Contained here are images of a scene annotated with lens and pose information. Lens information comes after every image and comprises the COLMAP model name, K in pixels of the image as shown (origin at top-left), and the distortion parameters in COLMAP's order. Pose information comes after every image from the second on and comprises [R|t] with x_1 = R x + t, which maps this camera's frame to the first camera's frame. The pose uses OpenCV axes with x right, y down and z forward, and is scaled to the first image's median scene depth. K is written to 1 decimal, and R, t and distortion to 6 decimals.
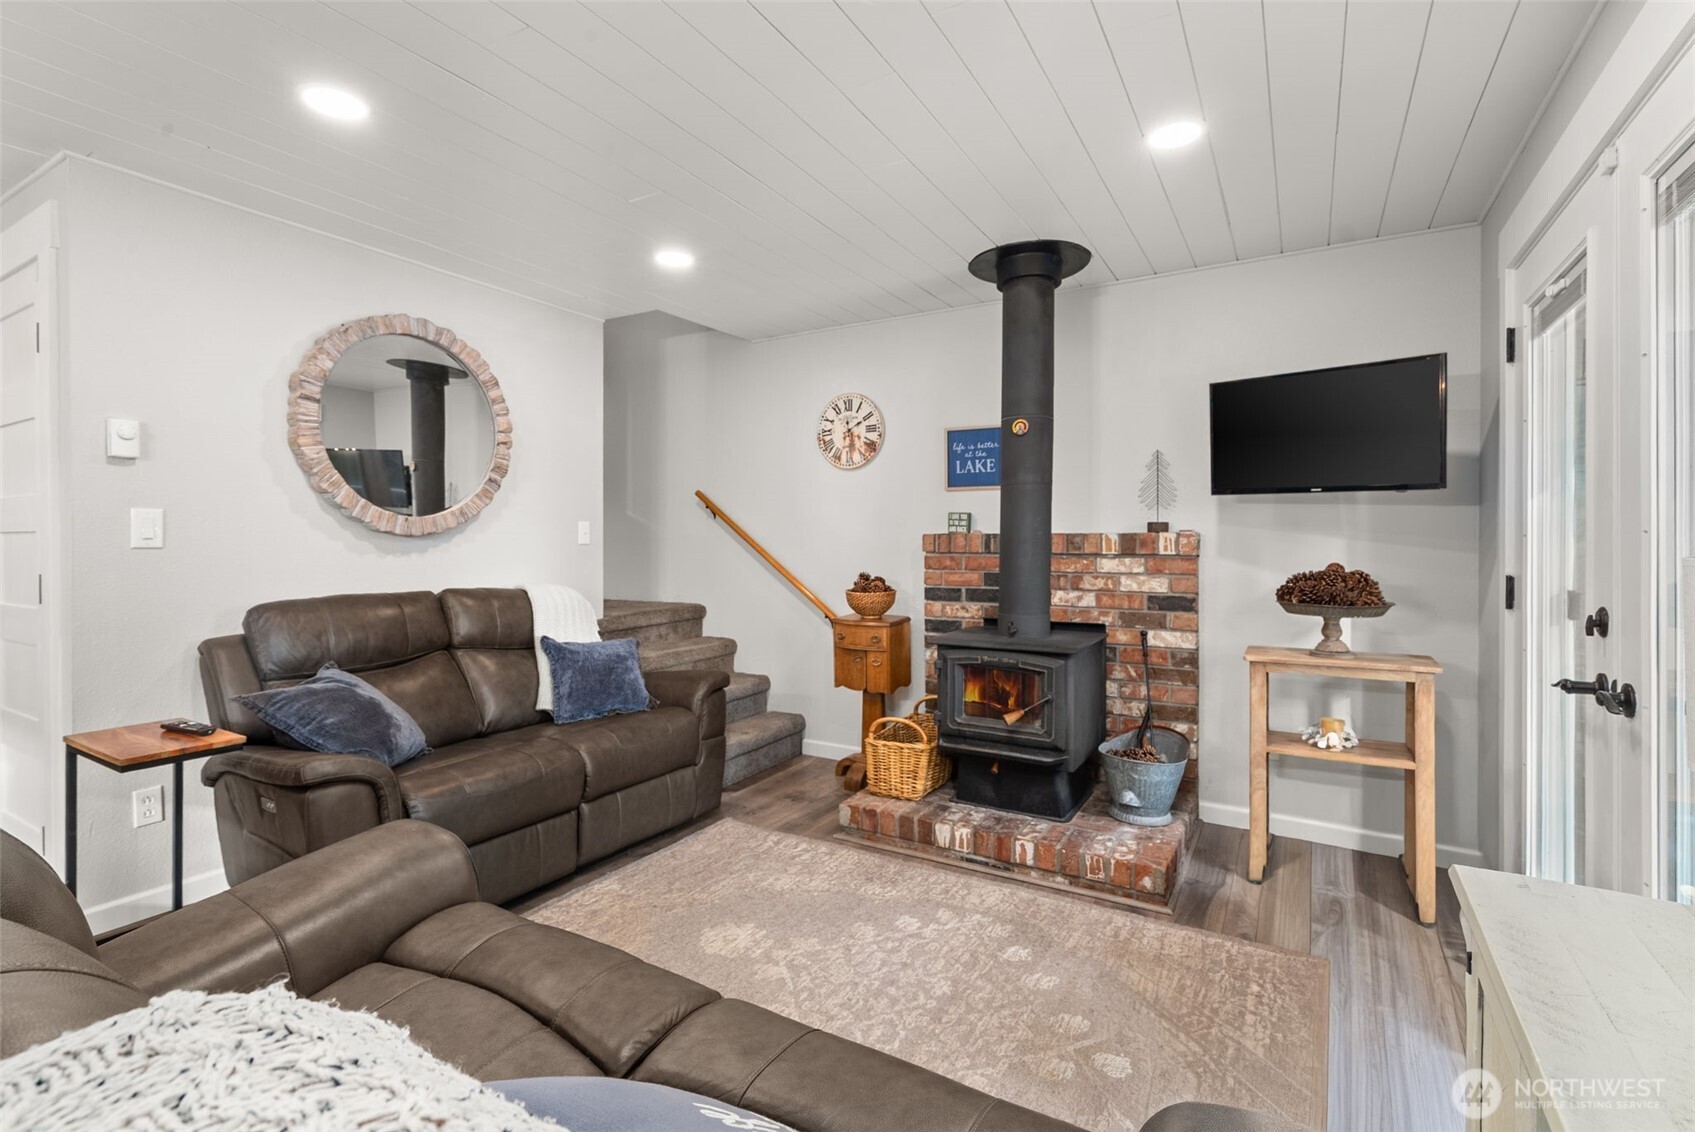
lens RADIAL K [[779.9, 0, 840.5], [0, 779.9, 539.6], [0, 0, 1]] dist [-0.000271, 0.000101]
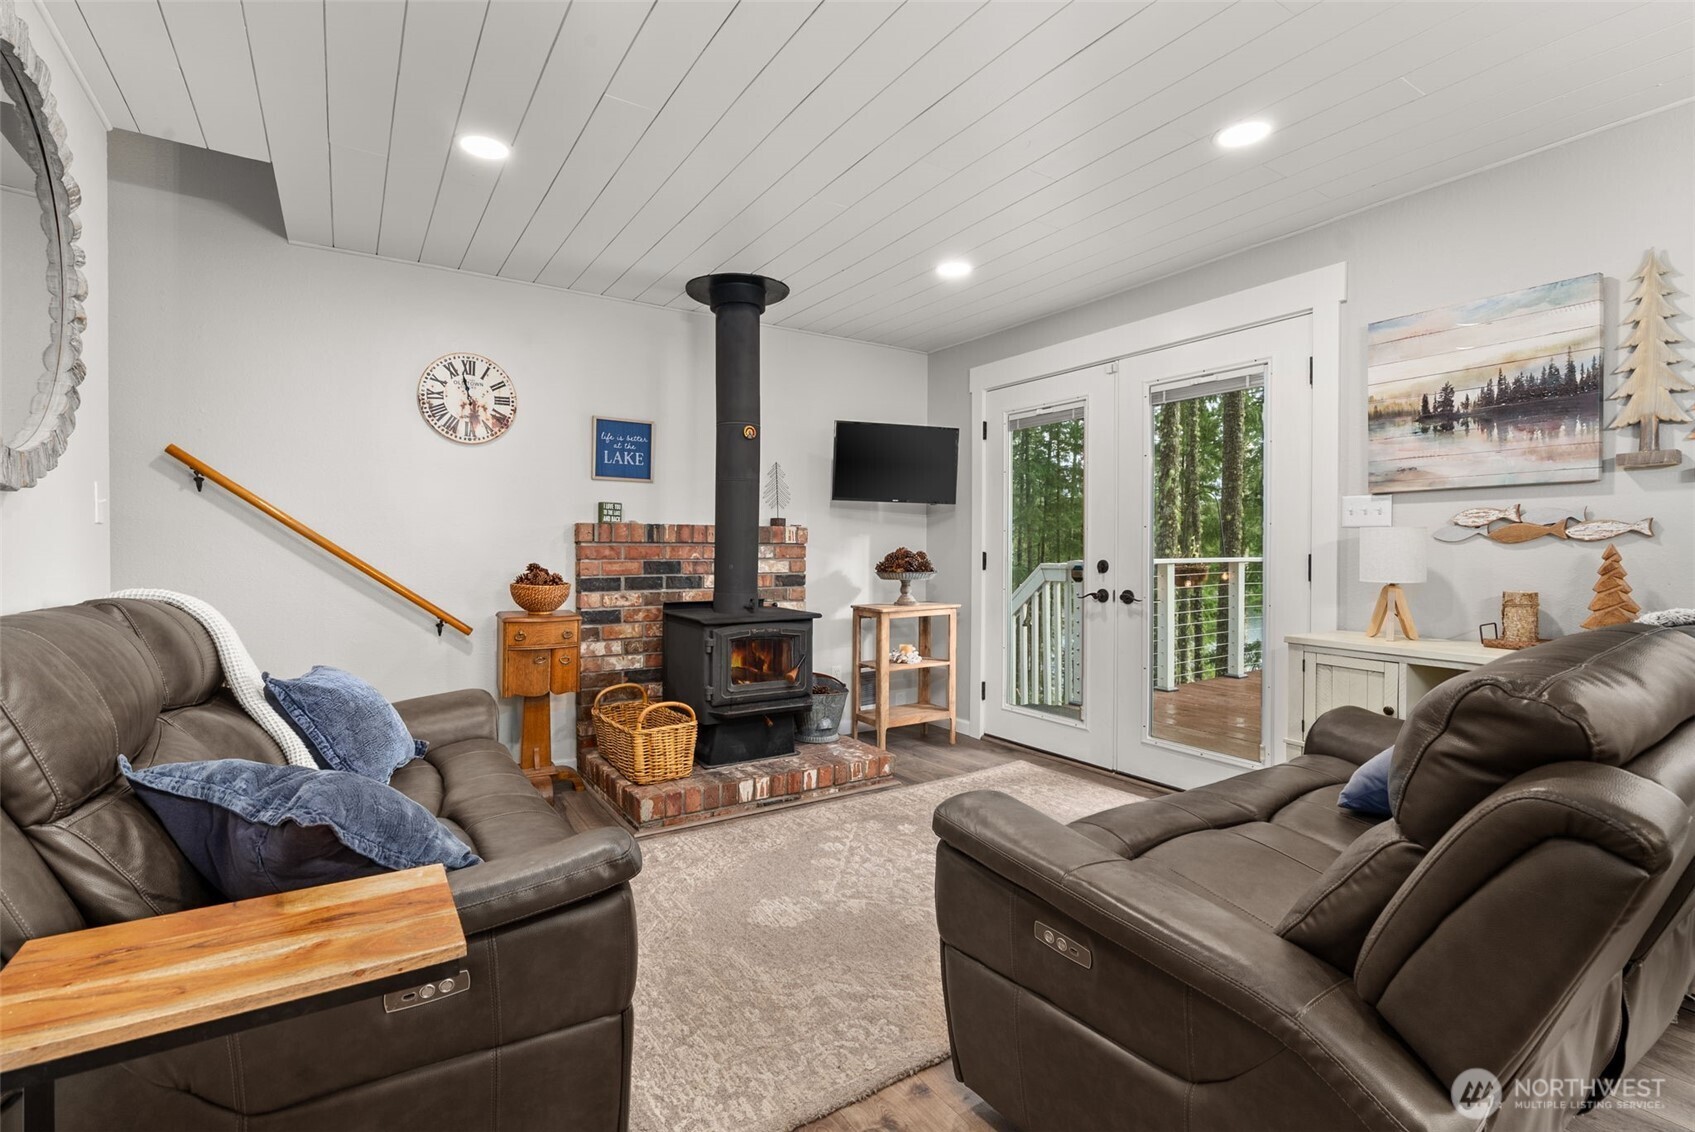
lens RADIAL K [[777.5, 0, 840.4], [0, 777.5, 548.7], [0, 0, 1]] dist [-0.001777, 0.000298]
pose [[0.447975, -0.000111, 0.894046, -0.748717], [-0.001892, 0.999998, 0.001072, 0.028549], [-0.894044, -0.002172, 0.447973, 0.355337]]
